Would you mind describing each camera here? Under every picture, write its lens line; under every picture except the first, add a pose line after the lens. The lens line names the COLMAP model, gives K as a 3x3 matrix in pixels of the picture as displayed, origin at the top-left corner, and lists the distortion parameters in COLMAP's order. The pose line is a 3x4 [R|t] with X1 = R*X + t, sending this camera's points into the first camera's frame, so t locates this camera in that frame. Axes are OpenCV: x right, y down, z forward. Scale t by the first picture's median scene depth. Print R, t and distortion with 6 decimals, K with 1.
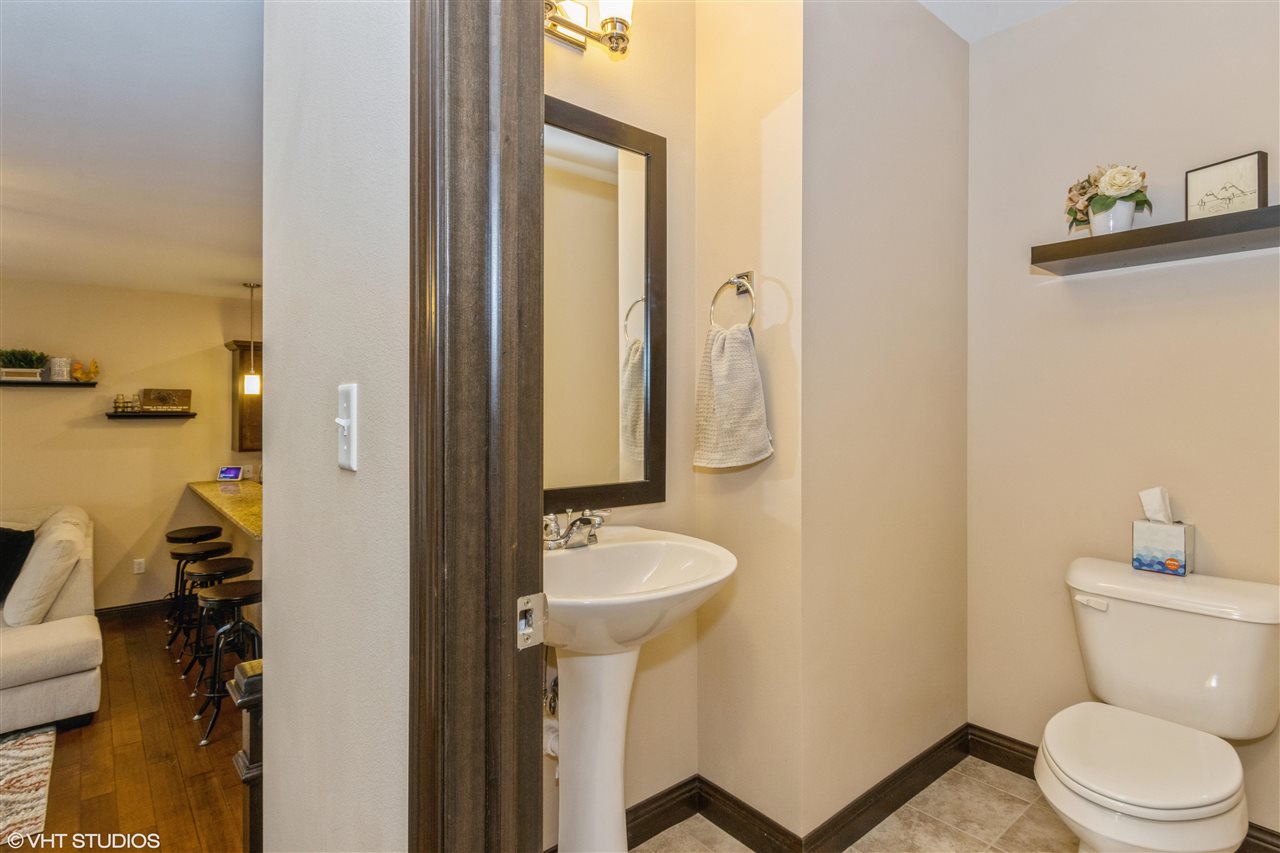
lens RADIAL K [[648.8, 0, 642.6], [0, 648.8, 417.0], [0, 0, 1]] dist [0.012160, -0.000668]
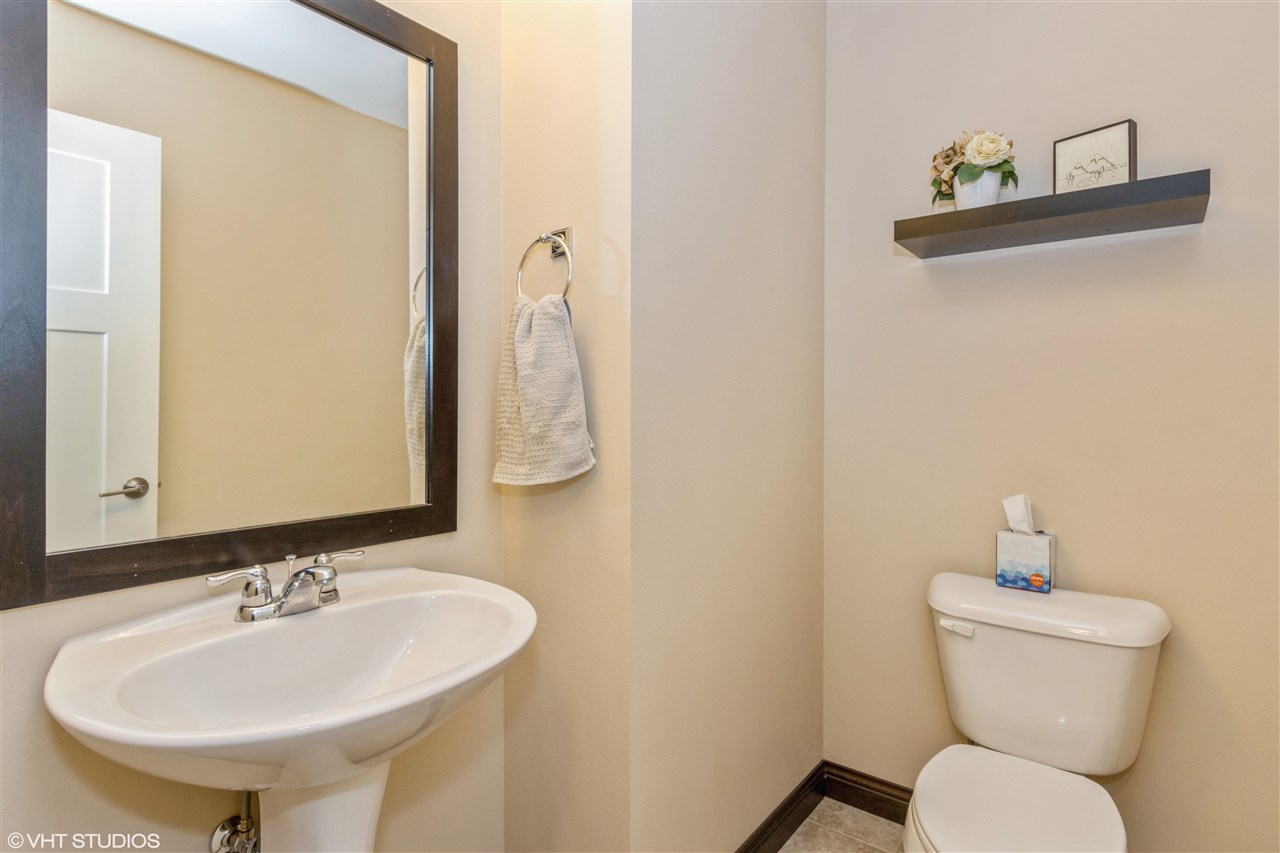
lens RADIAL K [[662.9, 0, 640.0], [0, 662.9, 426.5], [0, 0, 1]] dist [0.018065, 0.000018]
pose [[0.978634, -0.005644, 0.205534, 0.086483], [0.001940, 0.999832, 0.018215, -0.003701], [-0.205602, -0.017427, 0.978481, 0.212769]]
